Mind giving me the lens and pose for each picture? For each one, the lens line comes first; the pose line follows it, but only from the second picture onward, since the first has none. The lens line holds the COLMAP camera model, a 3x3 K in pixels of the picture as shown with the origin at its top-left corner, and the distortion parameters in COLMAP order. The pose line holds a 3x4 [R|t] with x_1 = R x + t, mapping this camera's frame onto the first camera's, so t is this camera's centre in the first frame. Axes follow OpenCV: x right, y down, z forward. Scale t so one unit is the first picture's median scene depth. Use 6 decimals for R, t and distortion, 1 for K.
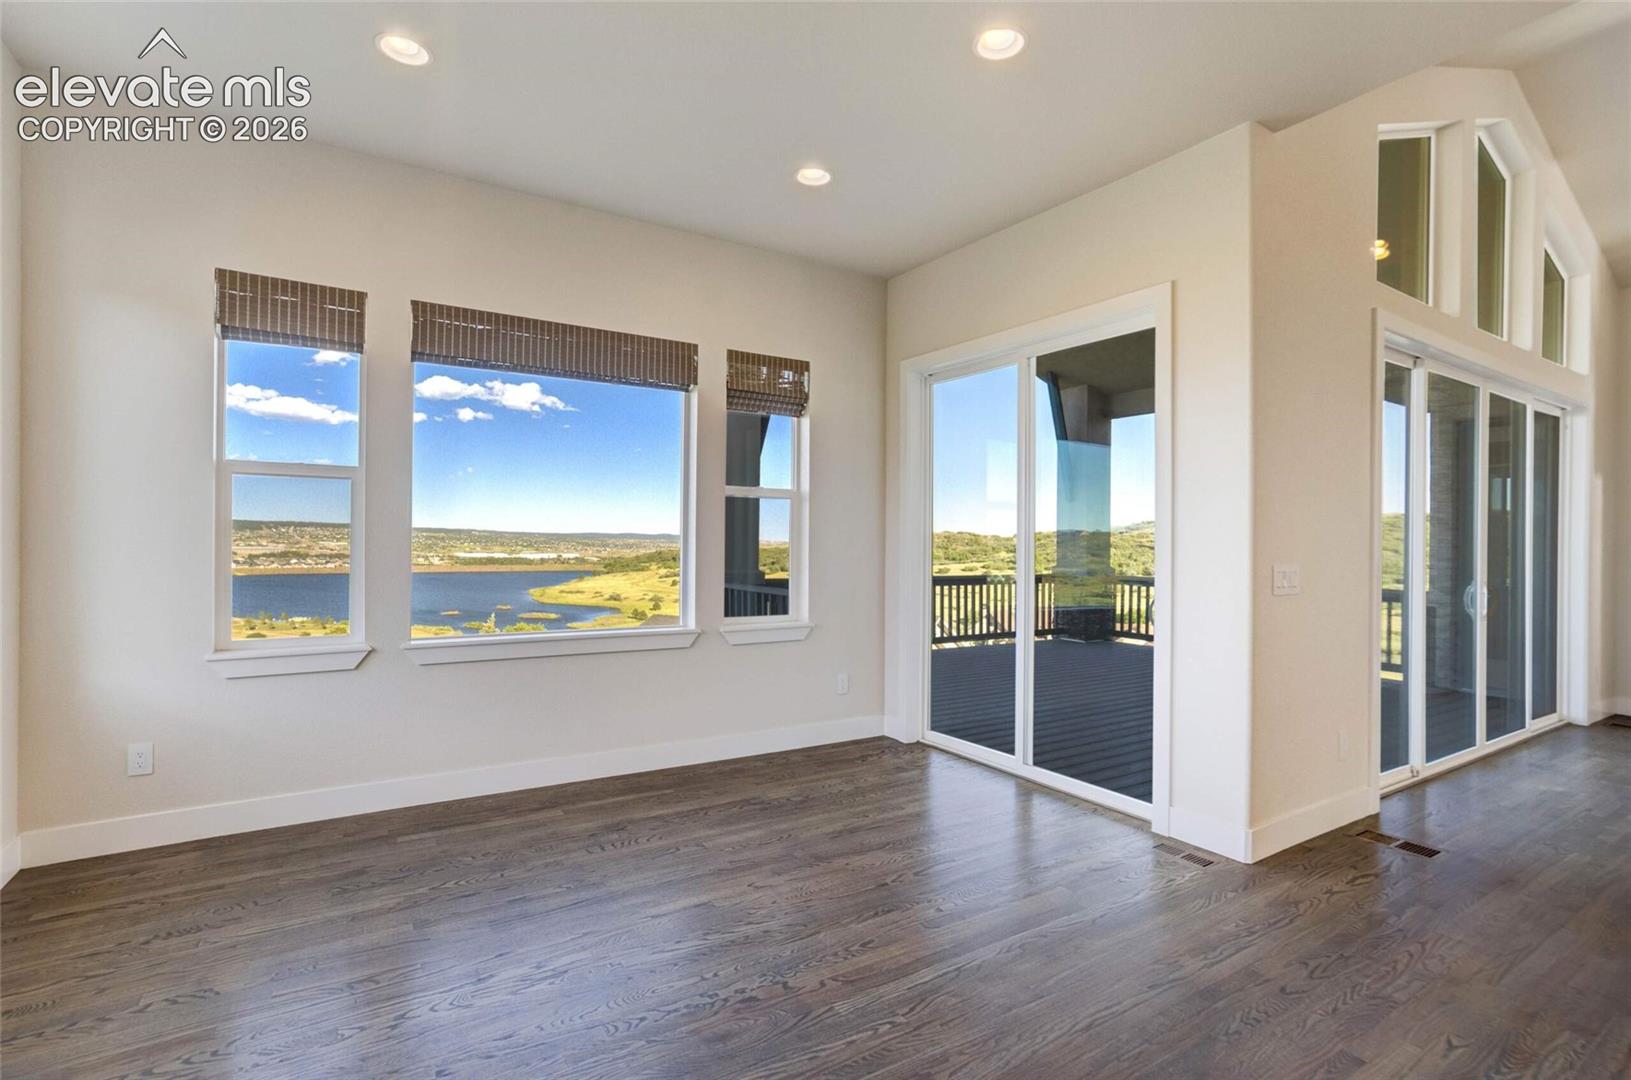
lens RADIAL K [[753.6, 0, 793.3], [0, 753.6, 550.8], [0, 0, 1]] dist [-0.036573, 0.009084]
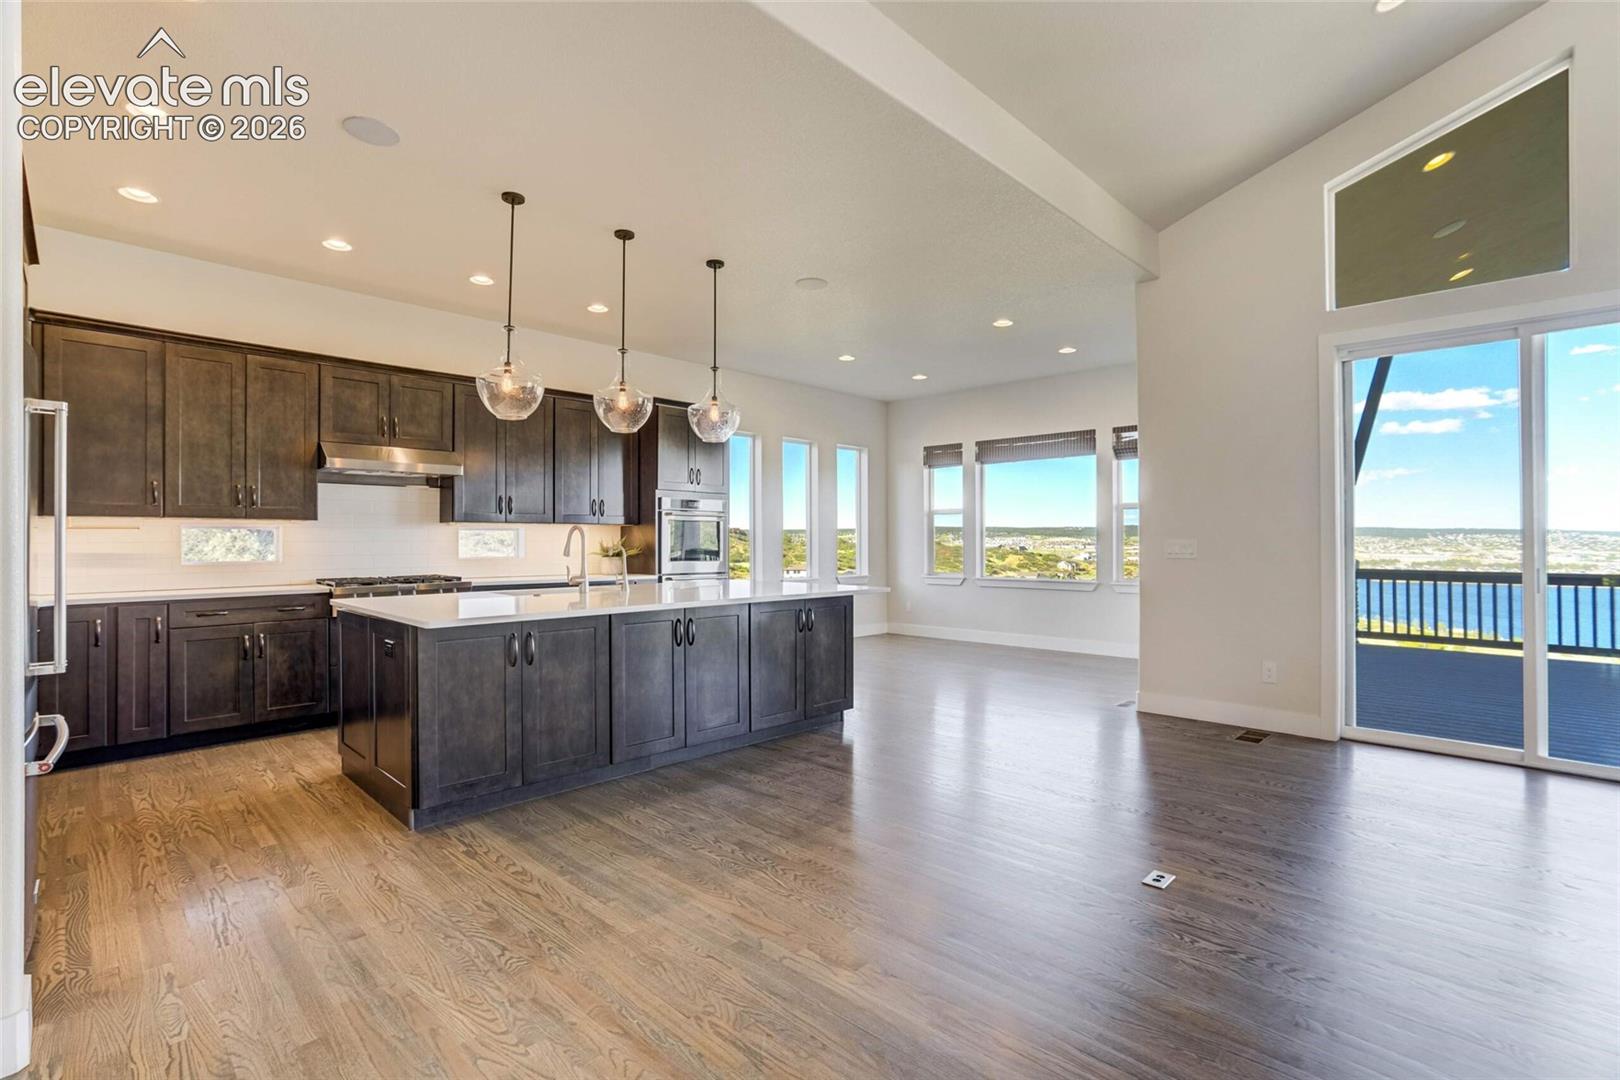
lens RADIAL K [[748.5, 0, 831.5], [0, 748.5, 542.8], [0, 0, 1]] dist [-0.036573, 0.009084]
pose [[0.261847, -0.012373, -0.965030, 0.600711], [-0.009216, 0.999840, -0.015320, 0.016040], [0.965065, 0.012905, 0.261691, -0.039671]]
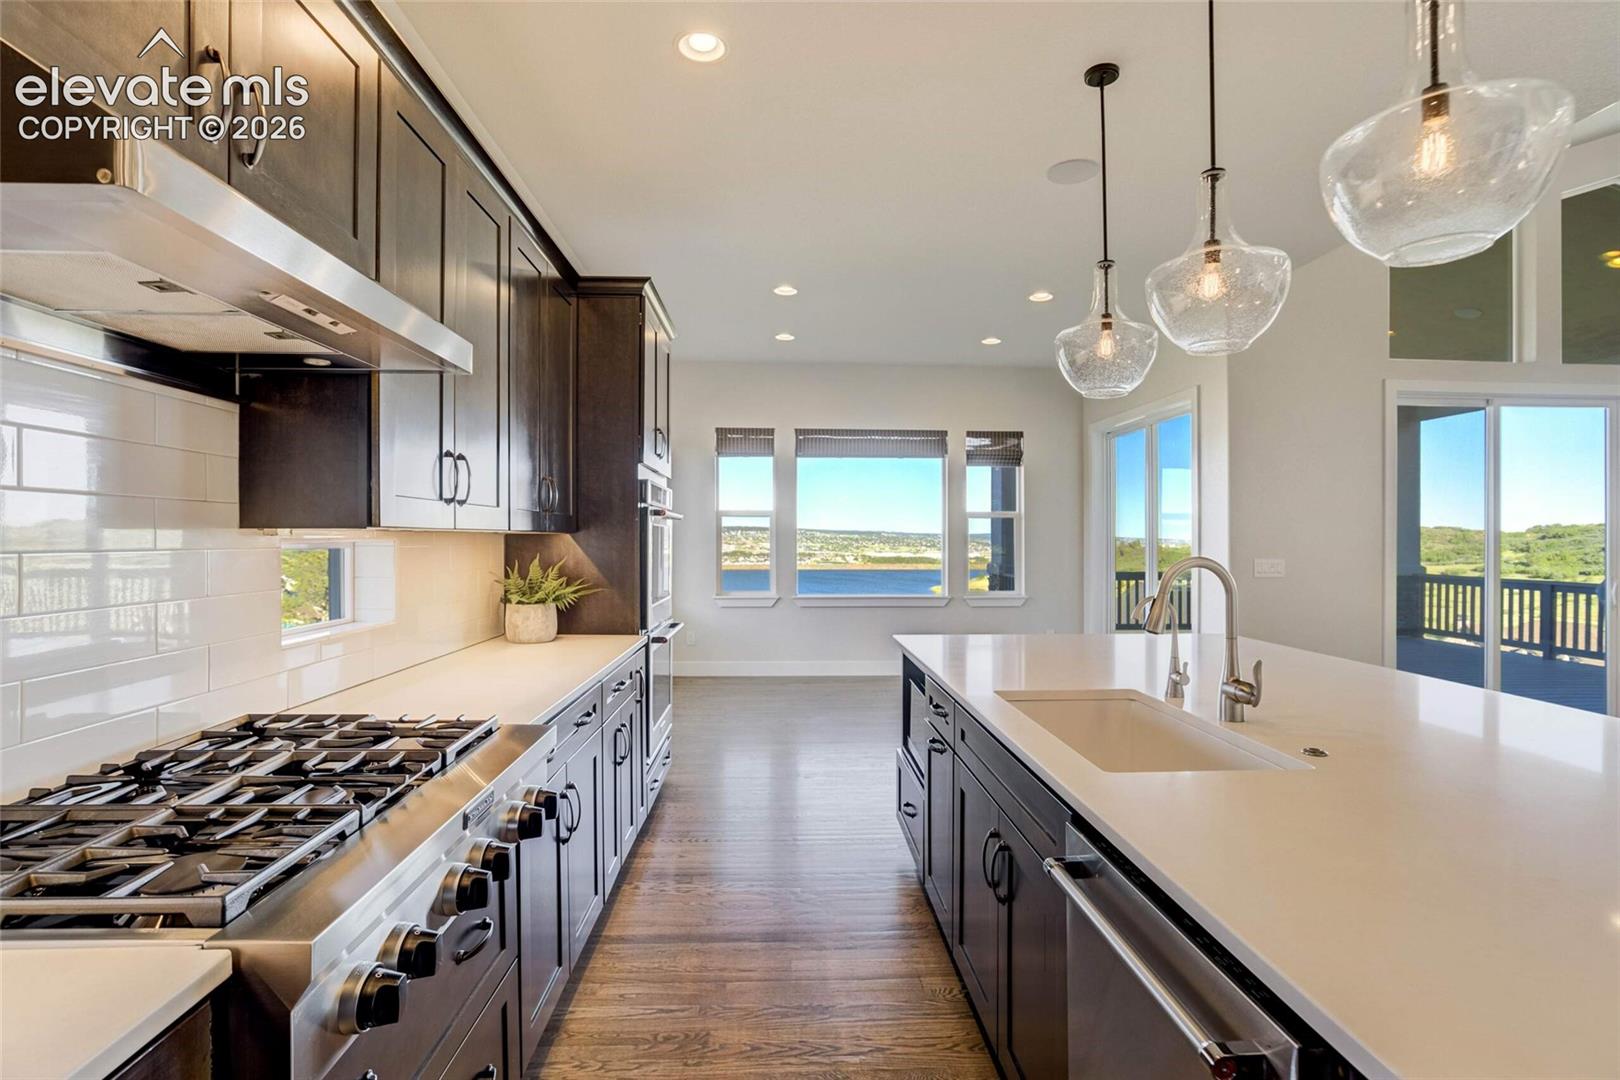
lens RADIAL K [[748.5, 0, 805.7], [0, 748.5, 530.8], [0, 0, 1]] dist [-0.036573, 0.009084]
pose [[0.874339, -0.014142, -0.485110, 0.166670], [0.001627, 0.999655, -0.026209, -0.000911], [0.485314, 0.022127, 0.874060, -0.256445]]
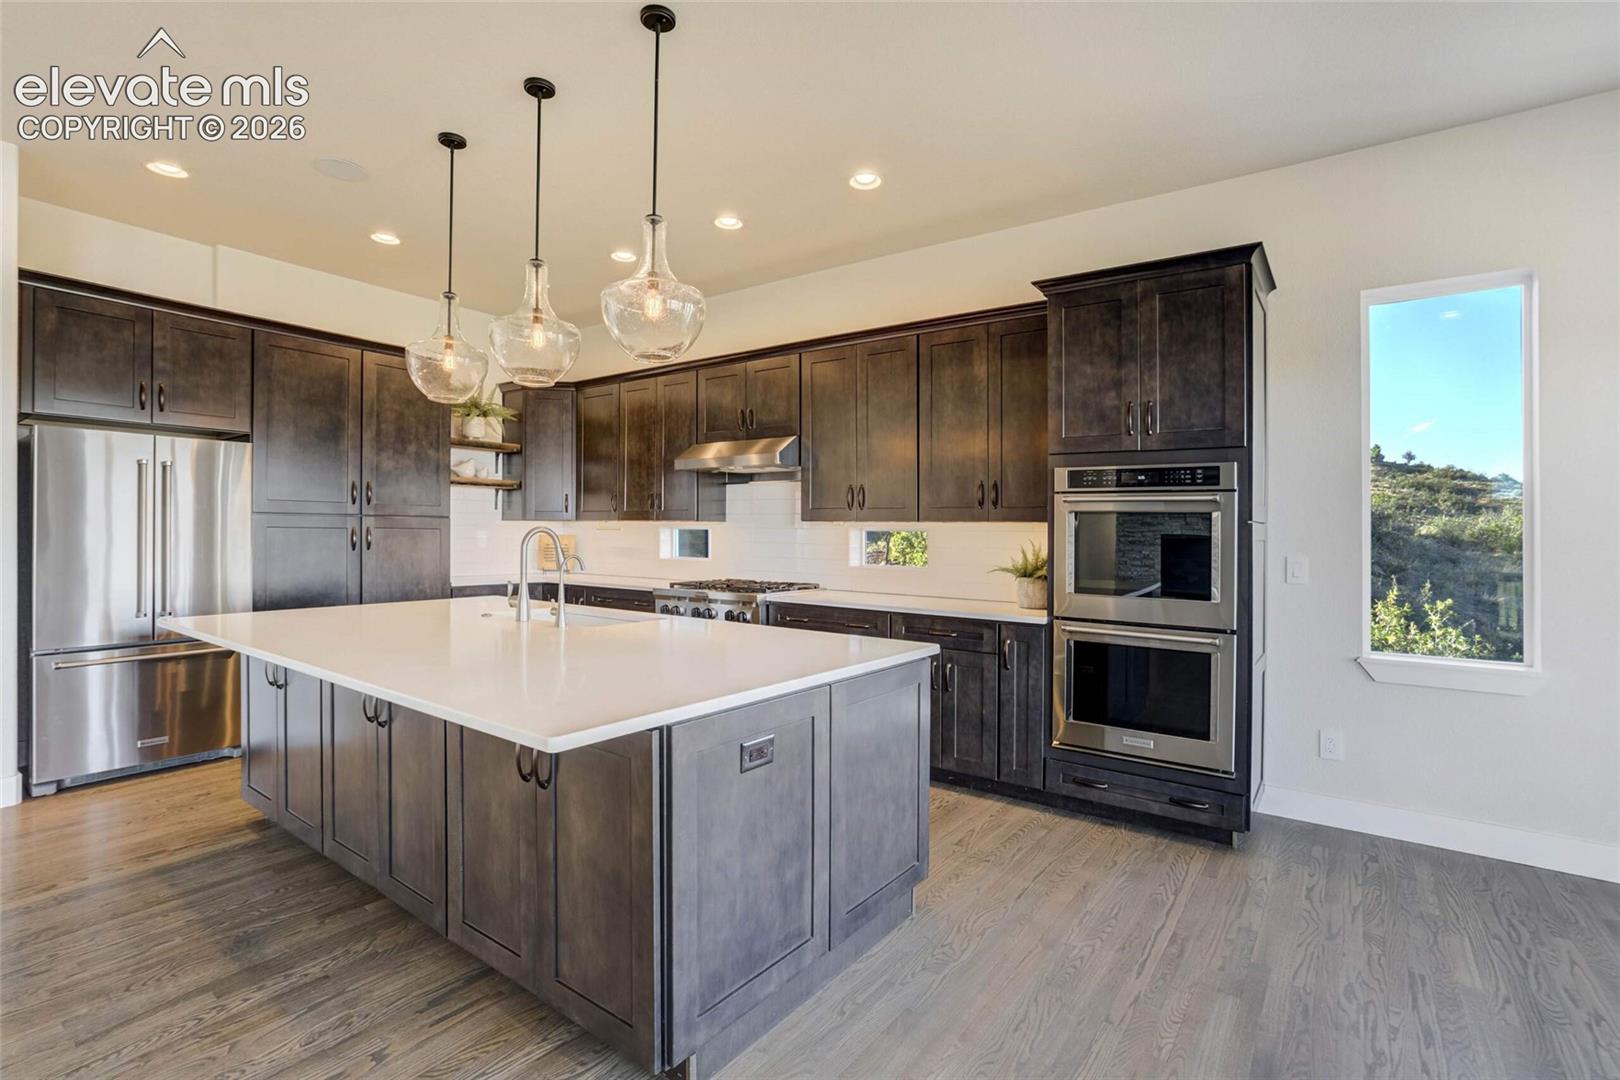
lens RADIAL K [[748.5, 0, 819.3], [0, 748.5, 530.9], [0, 0, 1]] dist [-0.036573, 0.009084]
pose [[-0.915913, -0.031052, -0.400175, 0.179597], [-0.036102, 0.999335, 0.005085, -0.001478], [0.399751, 0.019104, -0.916425, 0.250433]]
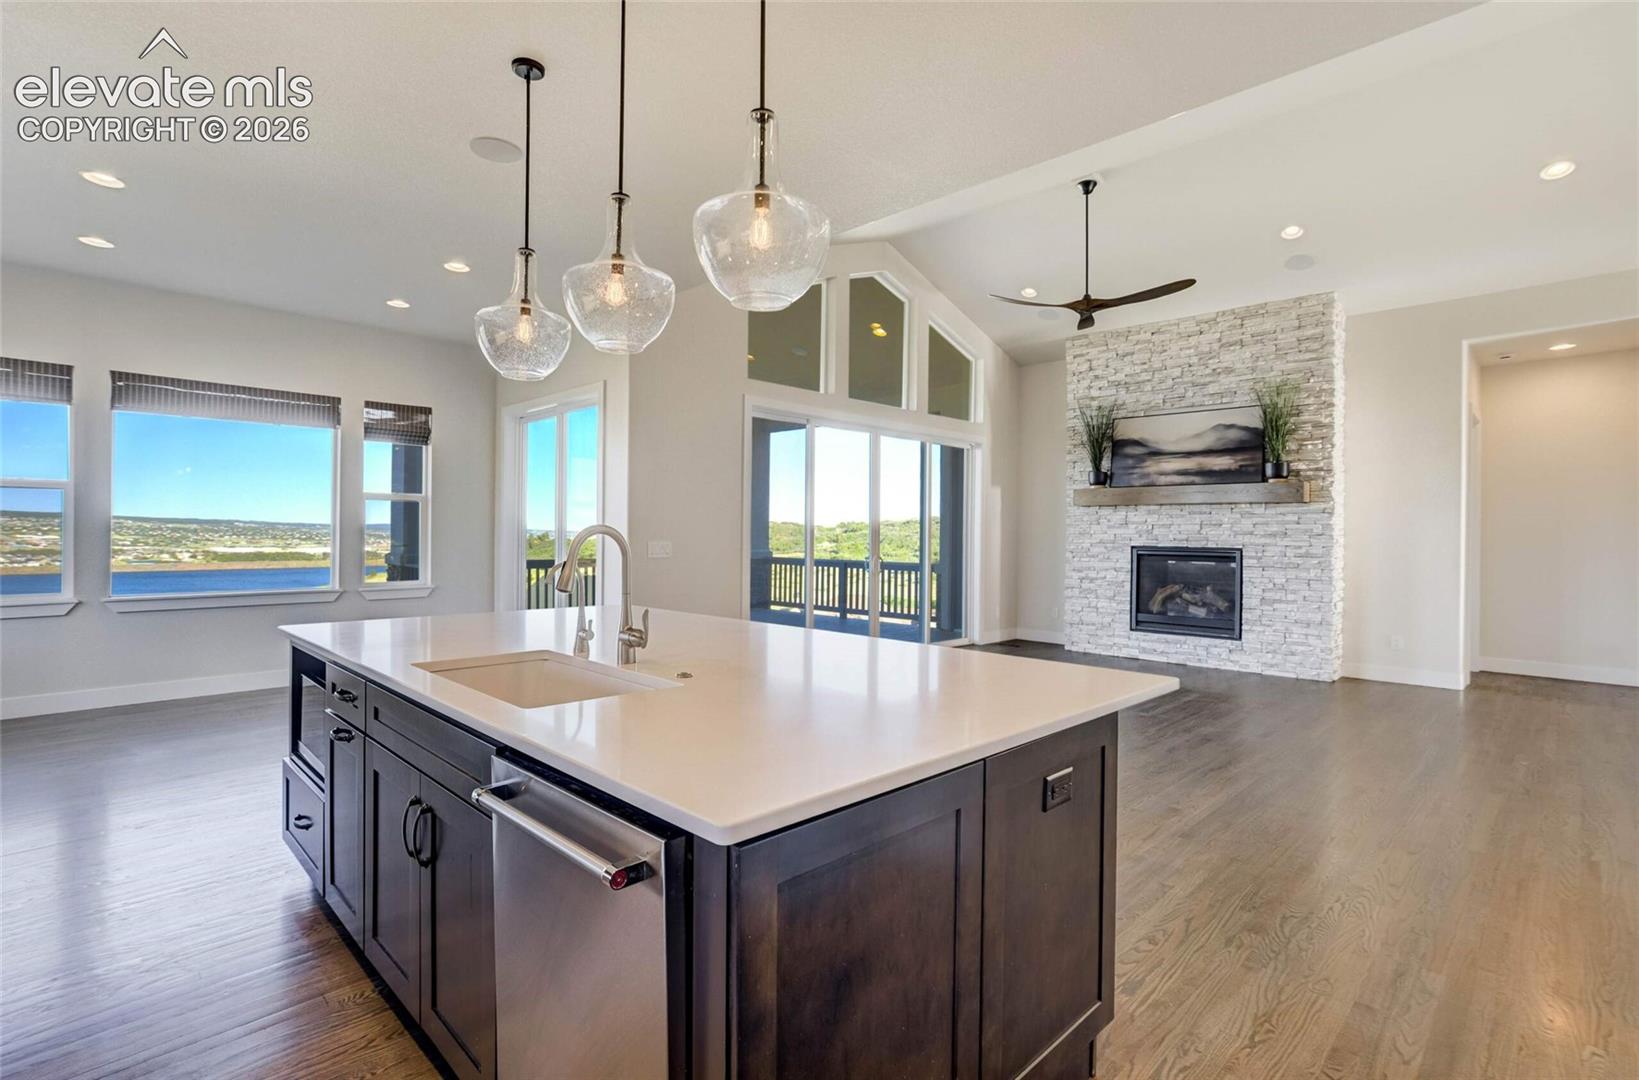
lens RADIAL K [[787.1, 0, 803.2], [0, 787.1, 543.5], [0, 0, 1]] dist [-0.023809, 0.009648]
pose [[0.974829, -0.006314, 0.222864, 0.168377], [0.005895, 0.999979, 0.002543, 0.005924], [-0.222875, -0.001165, 0.974846, -0.282825]]
